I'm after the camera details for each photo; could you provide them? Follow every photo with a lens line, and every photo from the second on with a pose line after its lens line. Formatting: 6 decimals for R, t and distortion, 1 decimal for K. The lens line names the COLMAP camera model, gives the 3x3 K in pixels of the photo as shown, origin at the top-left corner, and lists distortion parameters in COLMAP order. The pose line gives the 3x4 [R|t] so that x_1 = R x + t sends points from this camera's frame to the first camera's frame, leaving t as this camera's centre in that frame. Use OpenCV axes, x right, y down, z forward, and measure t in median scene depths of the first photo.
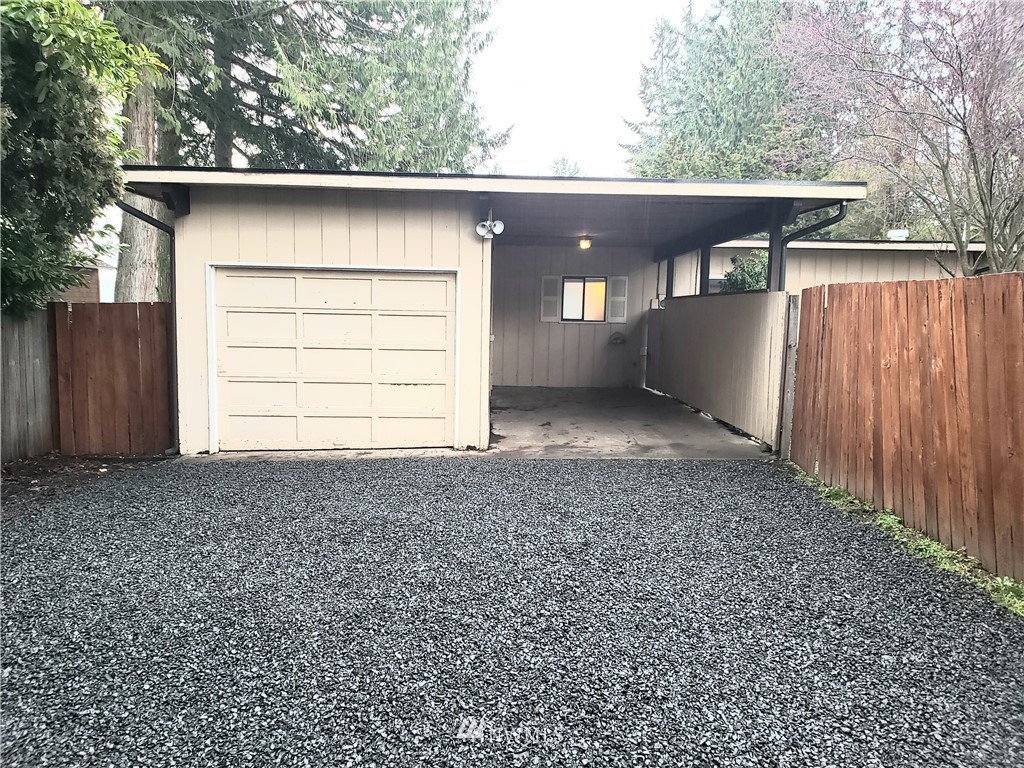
lens RADIAL K [[790.8, 0, 505.5], [0, 790.8, 383.4], [0, 0, 1]] dist [0.045484, -0.033777]
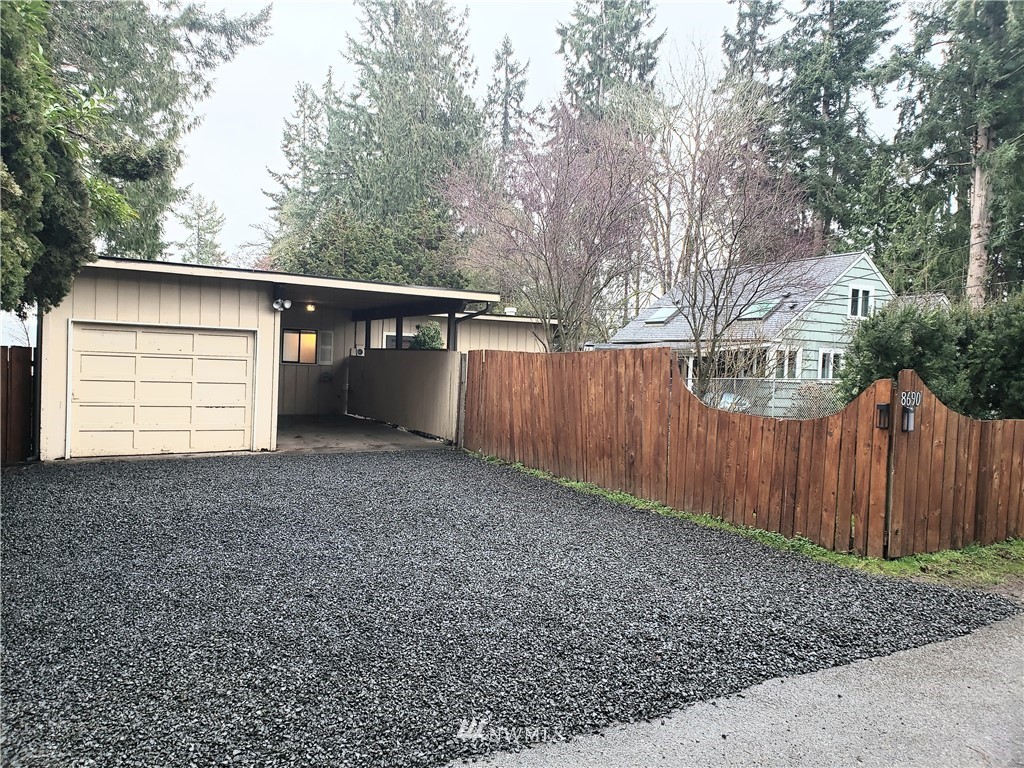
lens RADIAL K [[790.8, 0, 505.0], [0, 790.8, 398.6], [0, 0, 1]] dist [0.045484, -0.033777]
pose [[0.895699, -0.002809, 0.444653, -0.308789], [0.016482, 0.999503, -0.026887, 0.034380], [-0.444356, 0.031411, 0.895300, -0.555553]]
